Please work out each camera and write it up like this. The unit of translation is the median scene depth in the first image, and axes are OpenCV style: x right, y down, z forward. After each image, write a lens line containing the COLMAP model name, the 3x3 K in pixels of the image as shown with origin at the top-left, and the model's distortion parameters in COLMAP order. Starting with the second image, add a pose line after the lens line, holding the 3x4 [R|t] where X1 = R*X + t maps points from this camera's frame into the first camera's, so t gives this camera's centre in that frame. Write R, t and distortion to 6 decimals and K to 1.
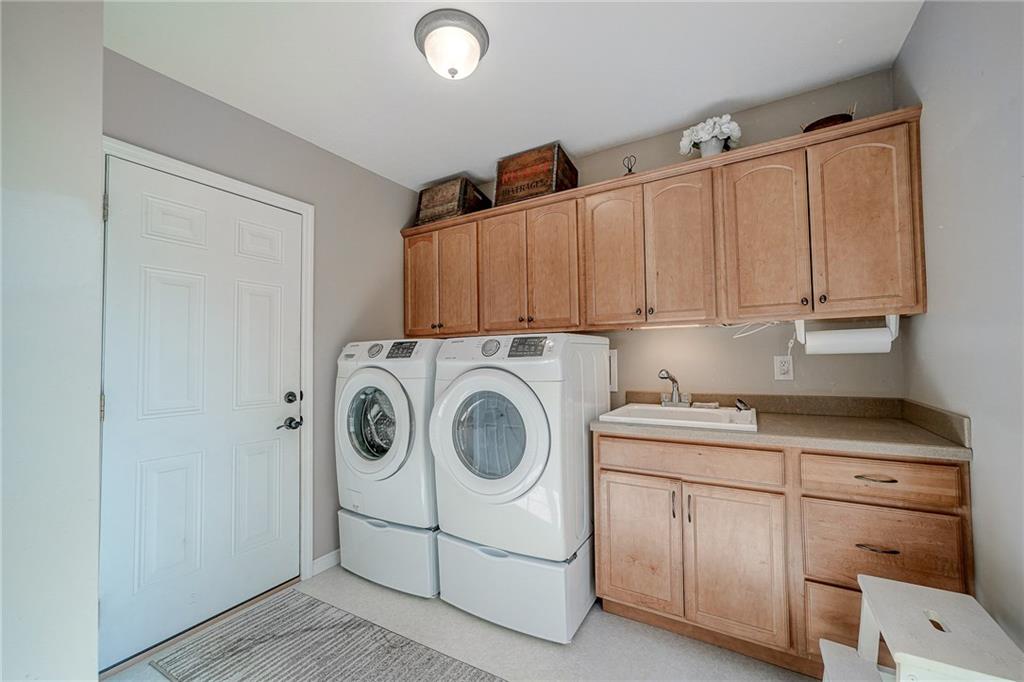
lens RADIAL K [[395.0, 0, 512.4], [0, 395.0, 344.6], [0, 0, 1]] dist [-0.002225, -0.000047]
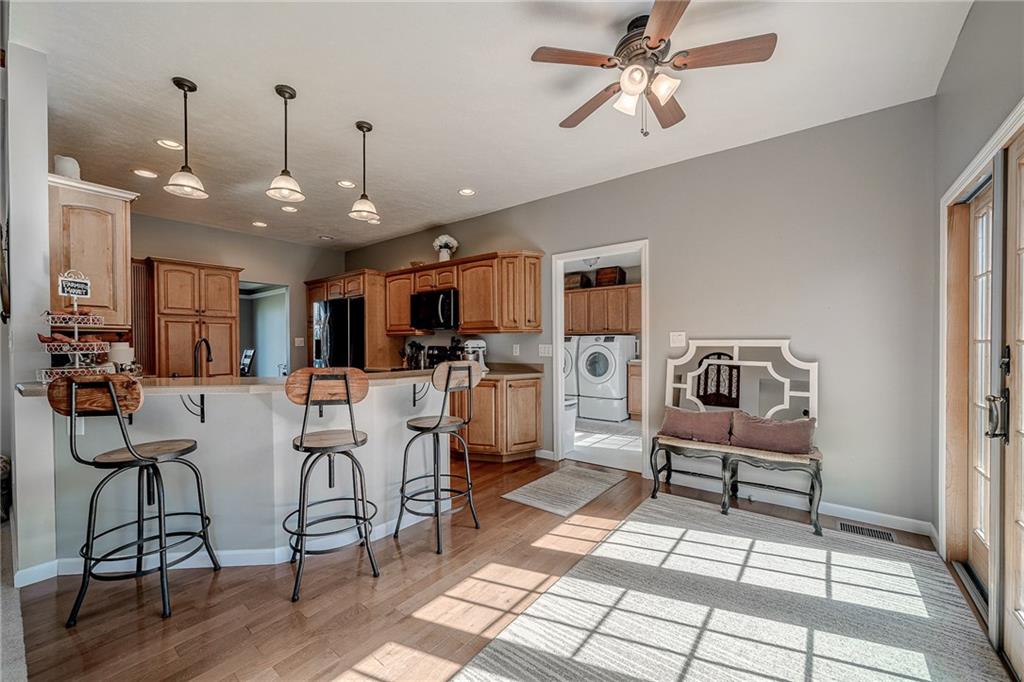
lens RADIAL K [[395.0, 0, 515.2], [0, 395.0, 342.8], [0, 0, 1]] dist [-0.002225, -0.000047]
pose [[0.994394, 0.012510, -0.104999, -0.360978], [-0.008322, 0.999156, 0.040225, -0.081355], [0.105413, -0.039126, 0.993658, -2.167551]]
